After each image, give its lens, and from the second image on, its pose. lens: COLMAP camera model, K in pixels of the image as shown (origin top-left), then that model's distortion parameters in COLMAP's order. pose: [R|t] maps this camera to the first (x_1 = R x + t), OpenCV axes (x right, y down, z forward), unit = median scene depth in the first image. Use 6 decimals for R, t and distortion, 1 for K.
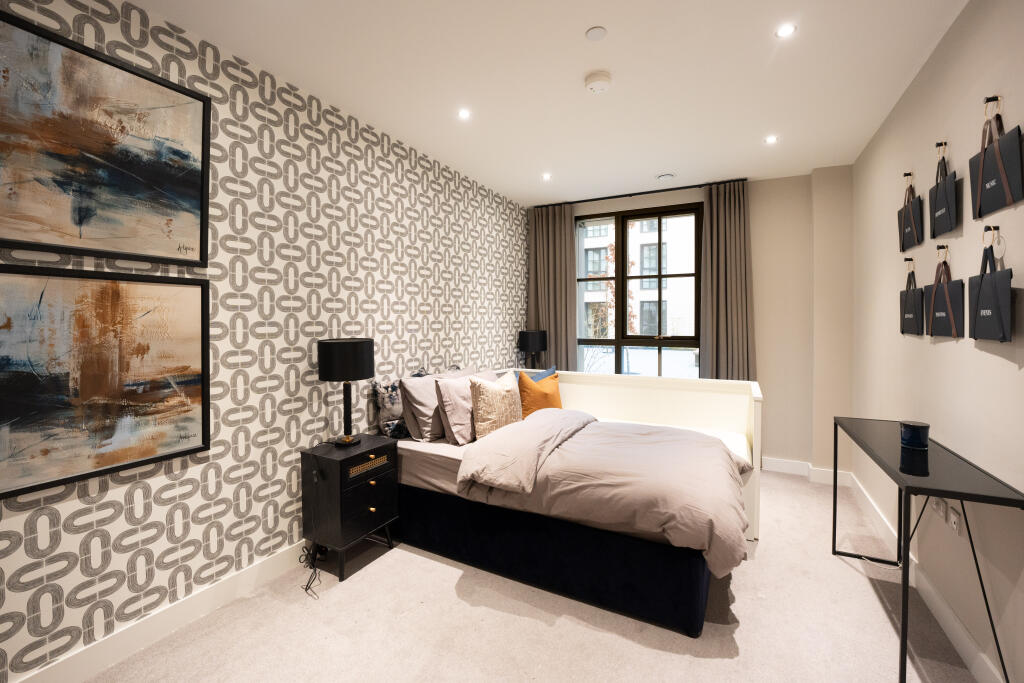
lens RADIAL K [[417.2, 0, 514.7], [0, 417.2, 324.0], [0, 0, 1]] dist [-0.019958, 0.000185]
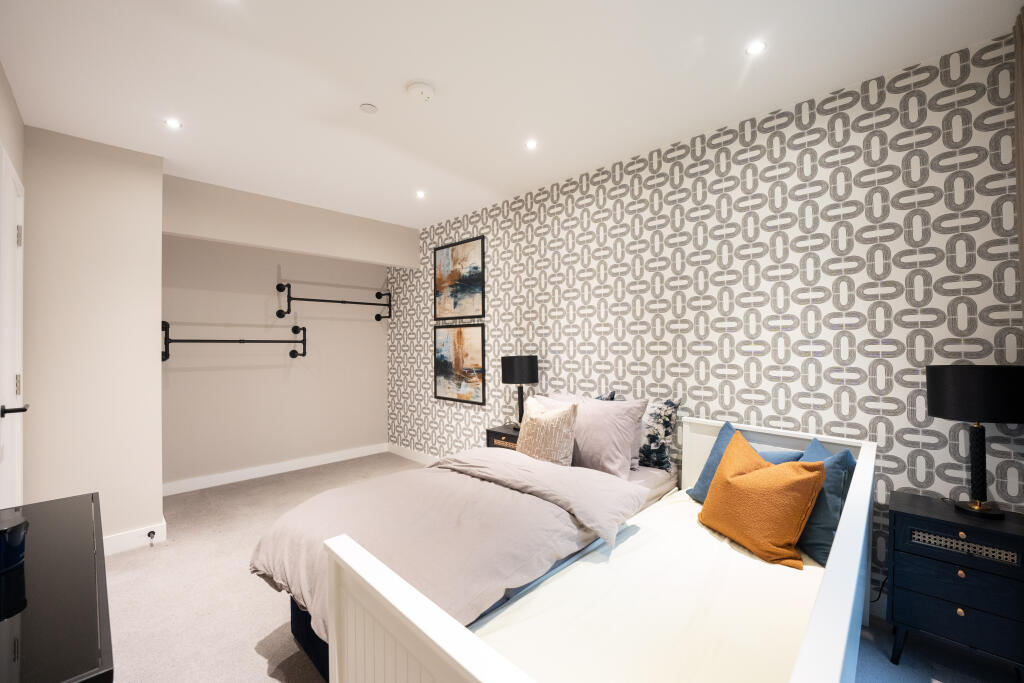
lens RADIAL K [[417.2, 0, 510.3], [0, 417.2, 340.0], [0, 0, 1]] dist [-0.019958, 0.000185]
pose [[-0.264296, -0.001886, -0.964440, 1.271595], [0.001695, 0.999996, -0.002420, -0.018379], [0.964440, -0.002274, -0.264291, 1.725216]]
